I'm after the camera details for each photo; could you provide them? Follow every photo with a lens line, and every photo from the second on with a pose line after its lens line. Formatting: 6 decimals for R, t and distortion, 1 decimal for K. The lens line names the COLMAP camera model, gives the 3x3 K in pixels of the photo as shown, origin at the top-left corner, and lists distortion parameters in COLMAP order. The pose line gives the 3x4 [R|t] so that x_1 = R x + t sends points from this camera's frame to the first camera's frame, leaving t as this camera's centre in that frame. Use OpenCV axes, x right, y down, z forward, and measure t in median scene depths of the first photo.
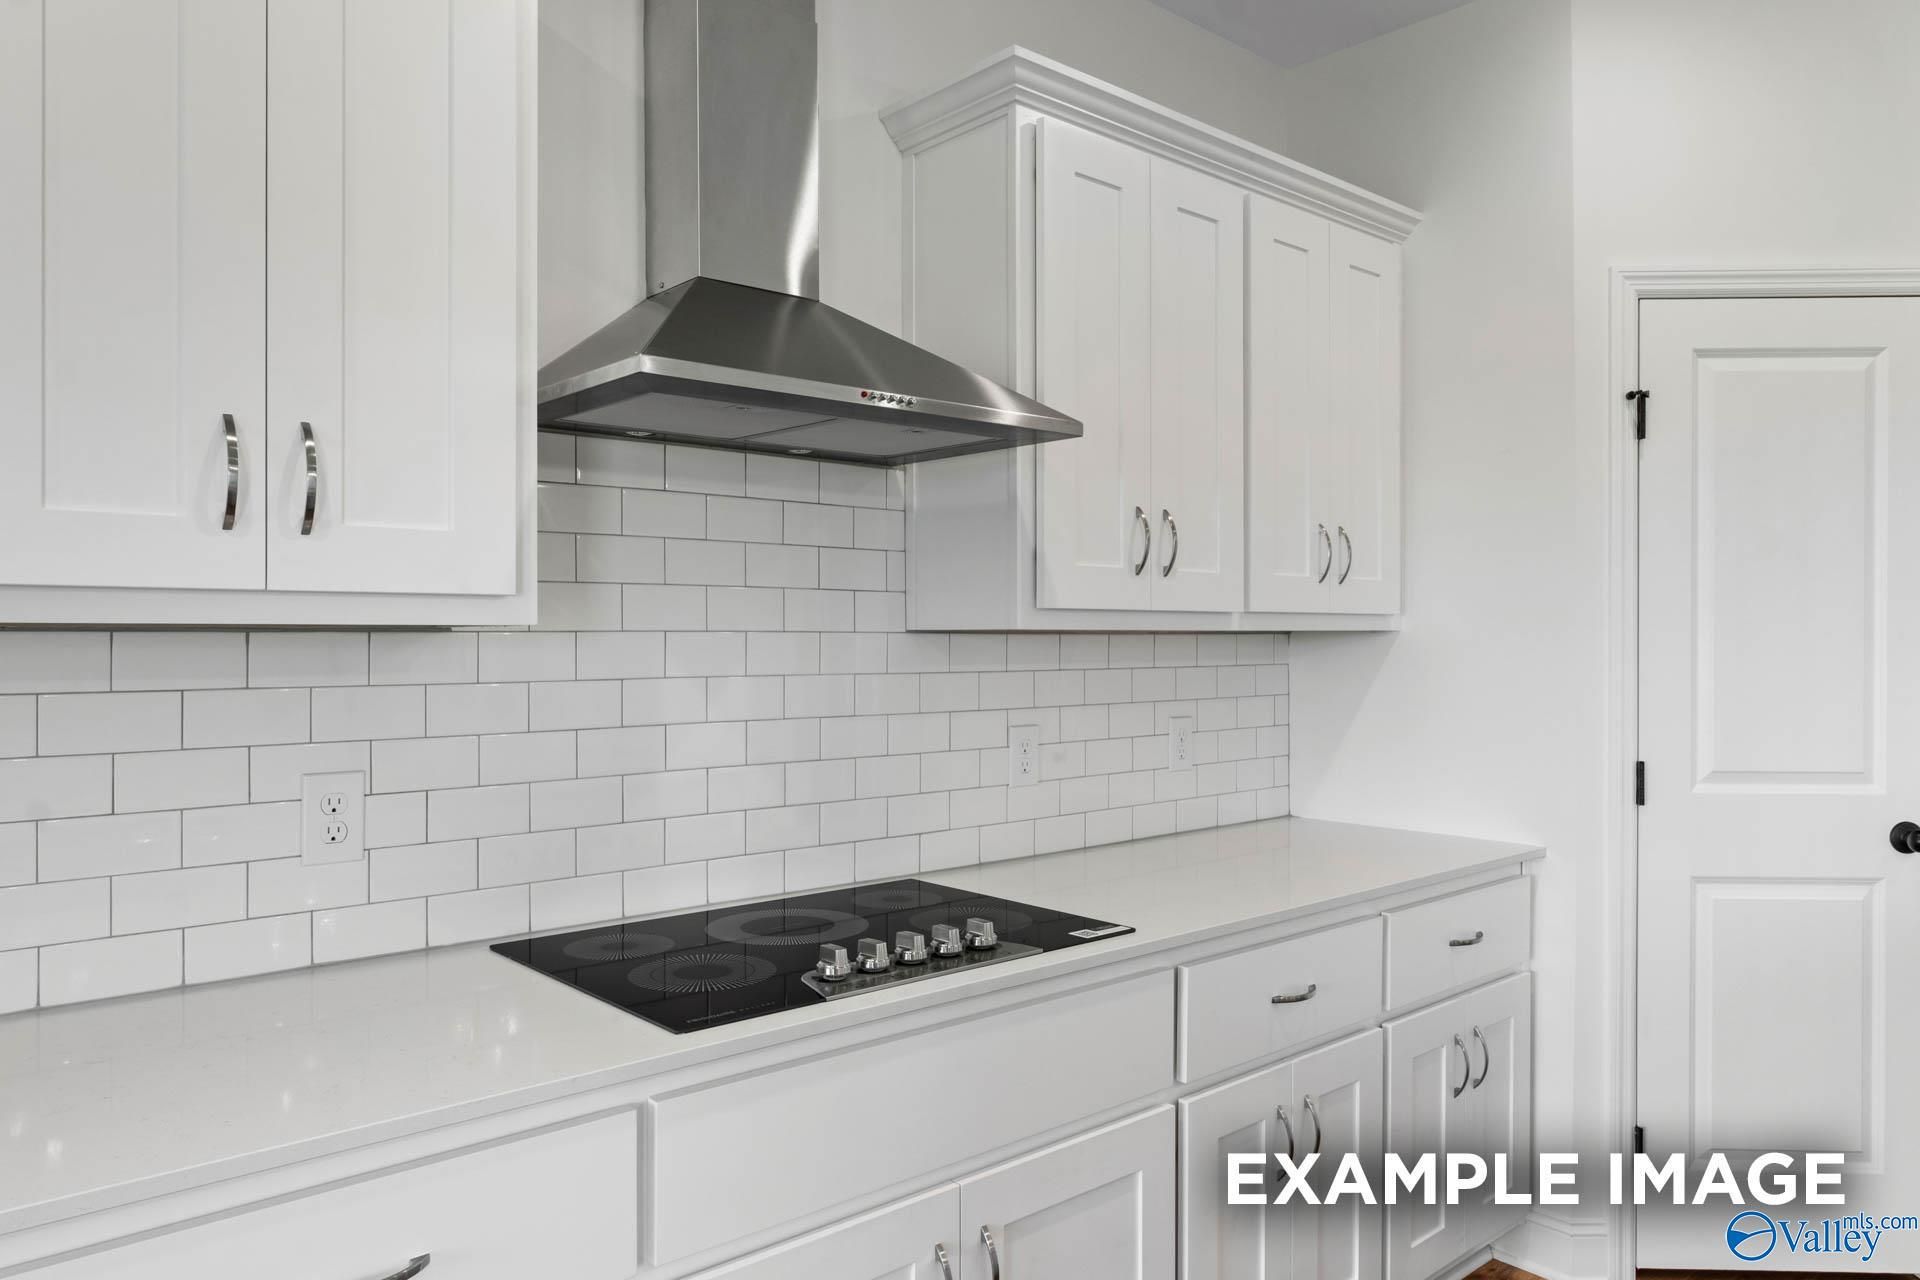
lens RADIAL K [[1320.8, 0, 960.0], [0, 1320.8, 640.0], [0, 0, 1]] dist [-0.006915, -0.002487]
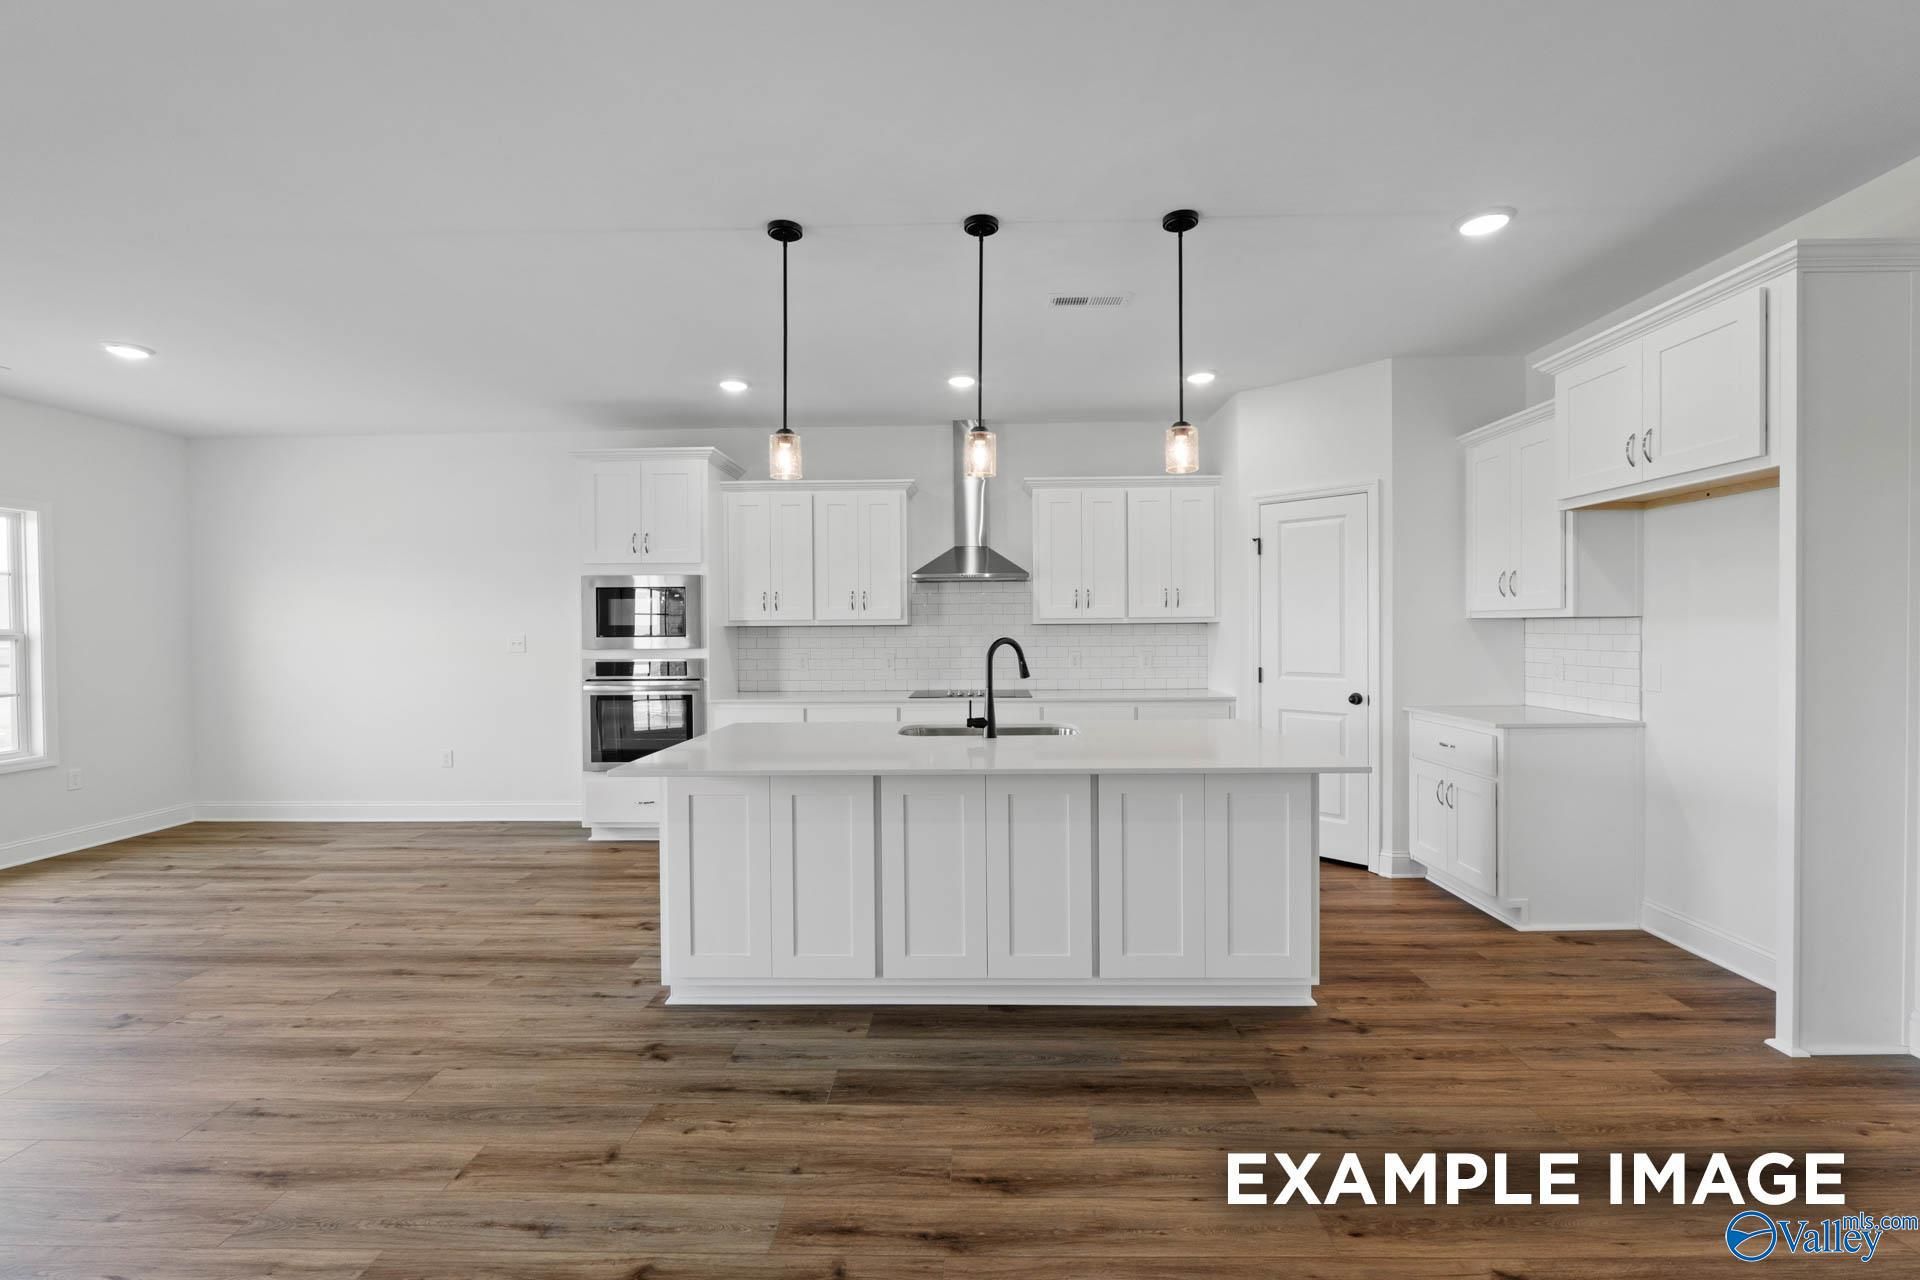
lens RADIAL K [[816.9, 0, 965.6], [0, 816.9, 640.5], [0, 0, 1]] dist [-0.007668, -0.000630]
pose [[0.730006, 0.005998, -0.683415, 1.272067], [0.007311, 0.999836, 0.016585, -0.000350], [0.683402, -0.017103, 0.729842, -0.736542]]
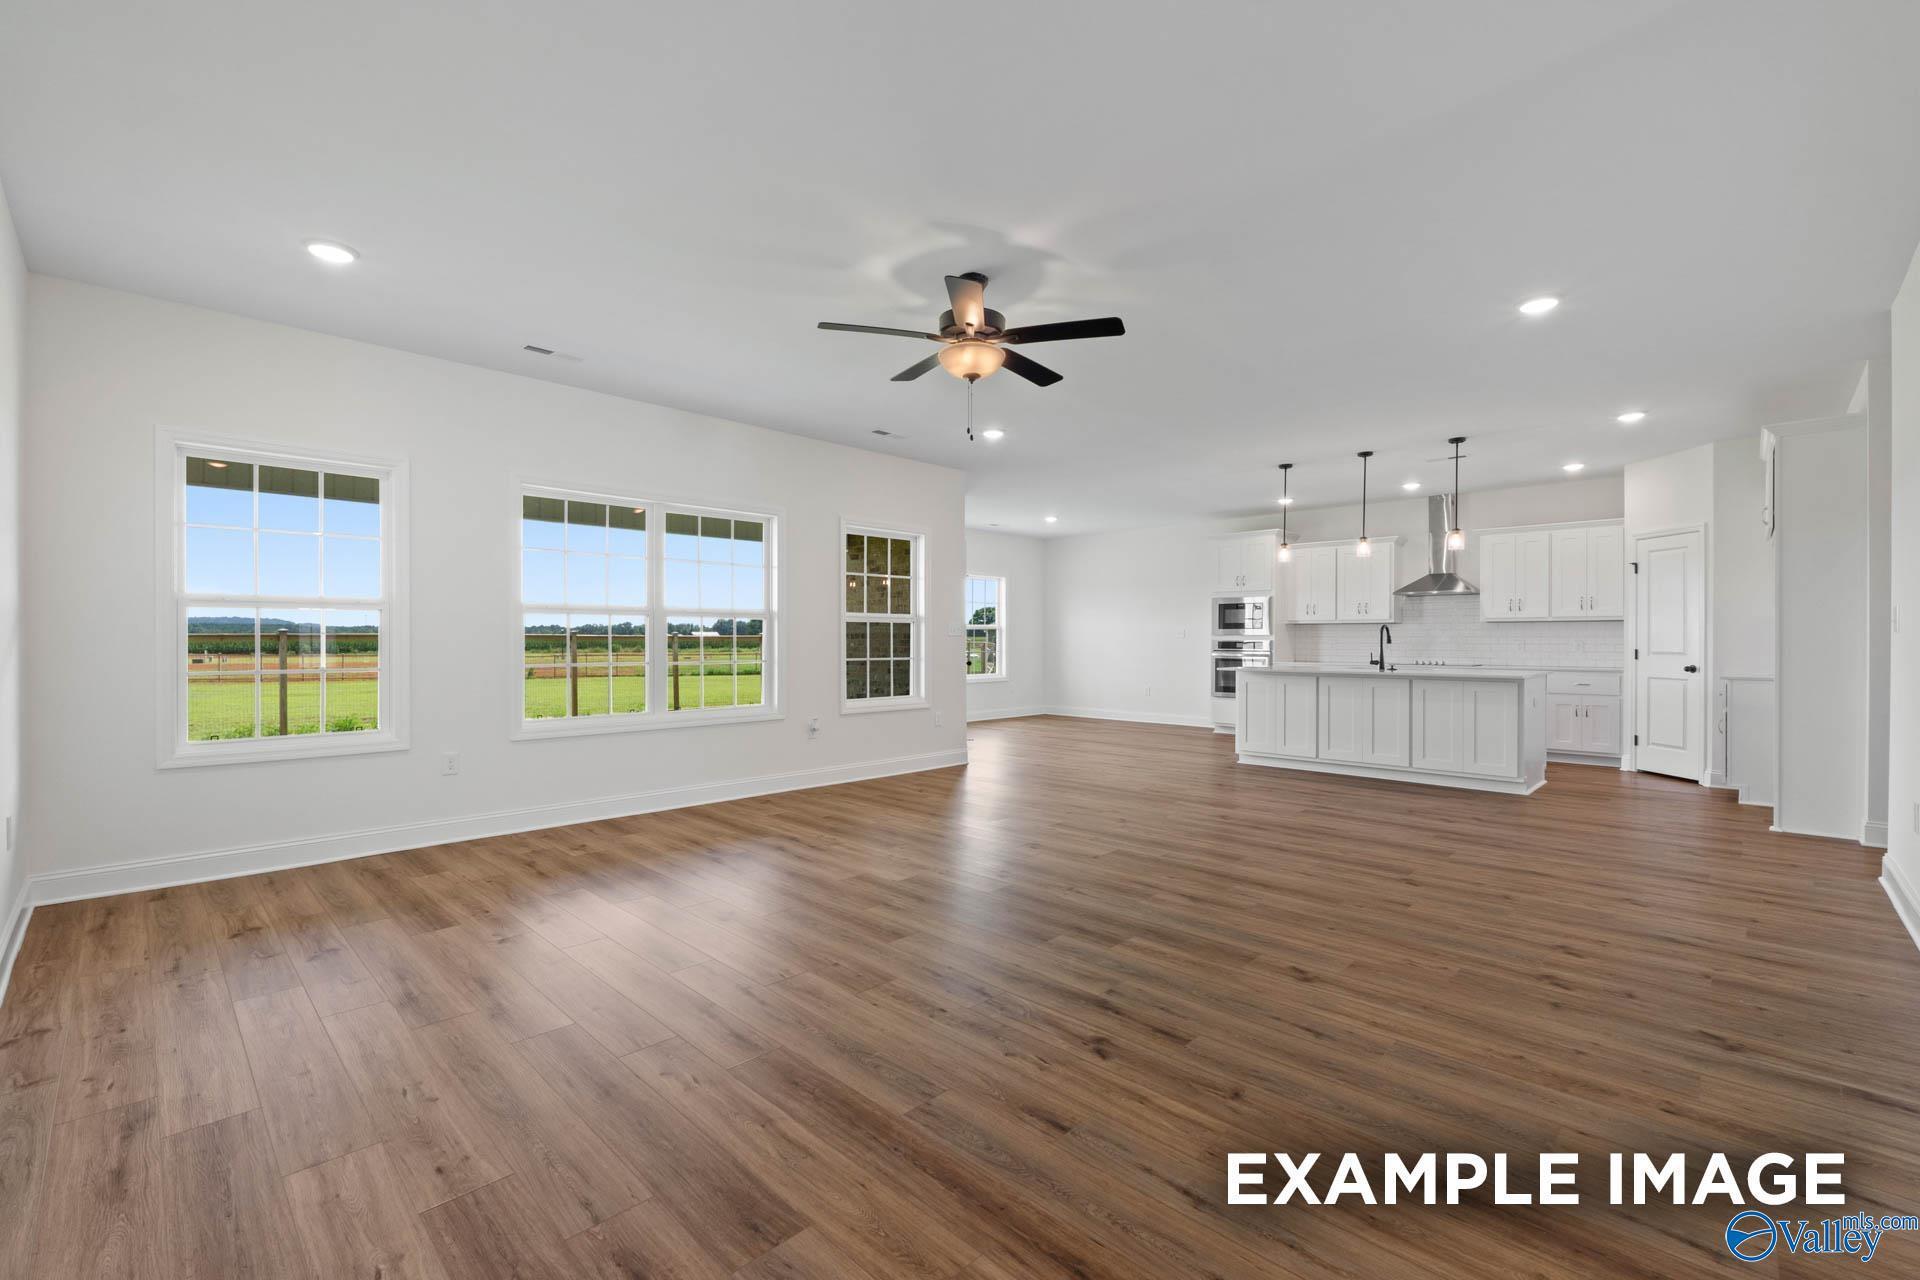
lens RADIAL K [[816.9, 0, 965.6], [0, 816.9, 640.5], [0, 0, 1]] dist [-0.007668, -0.000630]
pose [[0.071101, 0.000647, -0.997469, 3.014766], [-0.005134, 0.999987, 0.000283, 0.075067], [0.997456, 0.005101, 0.071103, -1.367502]]
